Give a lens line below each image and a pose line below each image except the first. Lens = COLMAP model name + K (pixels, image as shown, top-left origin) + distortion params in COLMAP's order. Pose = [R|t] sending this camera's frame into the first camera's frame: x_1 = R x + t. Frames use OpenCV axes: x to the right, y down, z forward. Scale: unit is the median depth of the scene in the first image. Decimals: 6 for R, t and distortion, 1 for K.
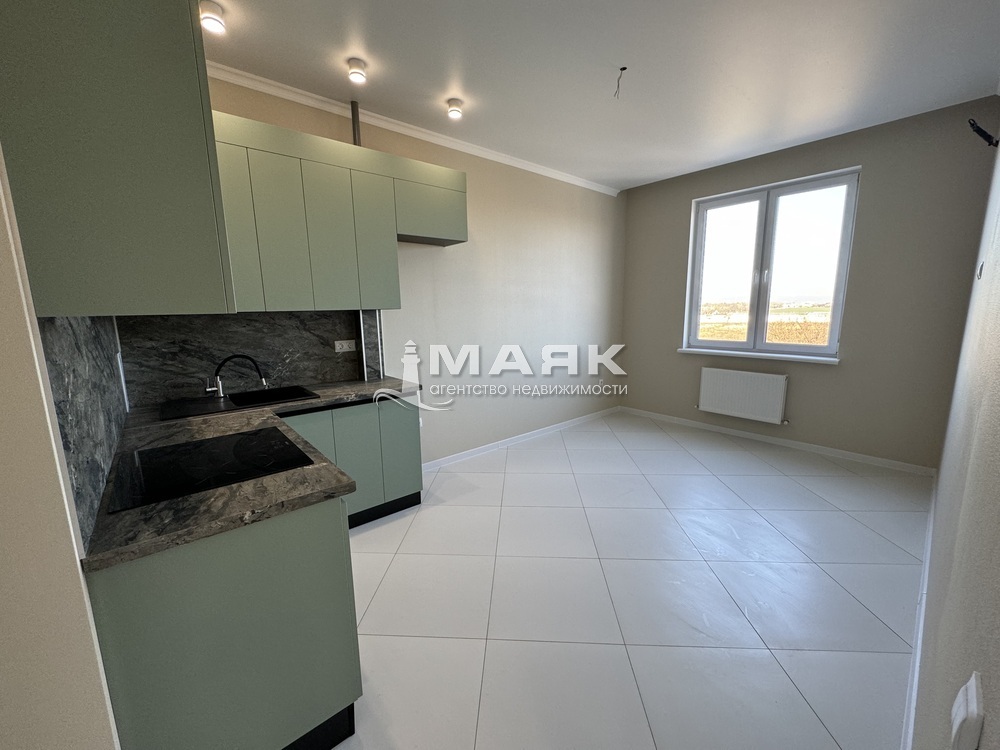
lens RADIAL K [[405.8, 0, 501.6], [0, 405.8, 372.0], [0, 0, 1]] dist [-0.001461, 0.000307]
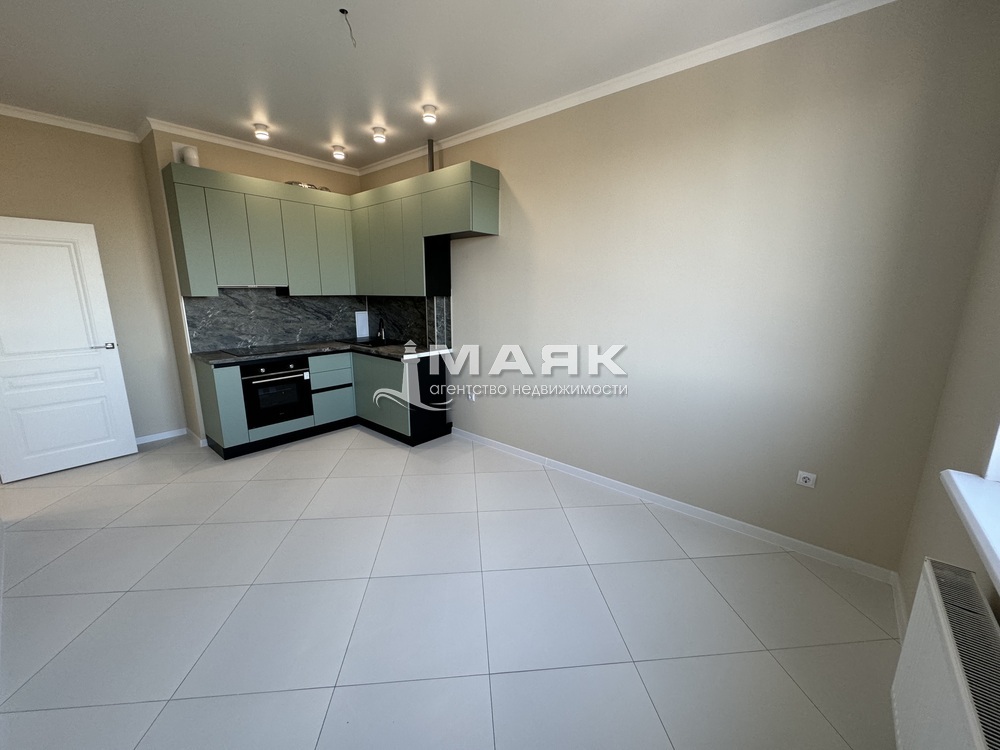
lens RADIAL K [[405.8, 0, 498.4], [0, 405.8, 375.3], [0, 0, 1]] dist [-0.001461, 0.000307]
pose [[0.132849, 0.219524, -0.966520, 1.134340], [-0.164791, 0.966482, 0.196865, -0.215258], [0.977341, 0.133121, 0.164572, 1.103490]]
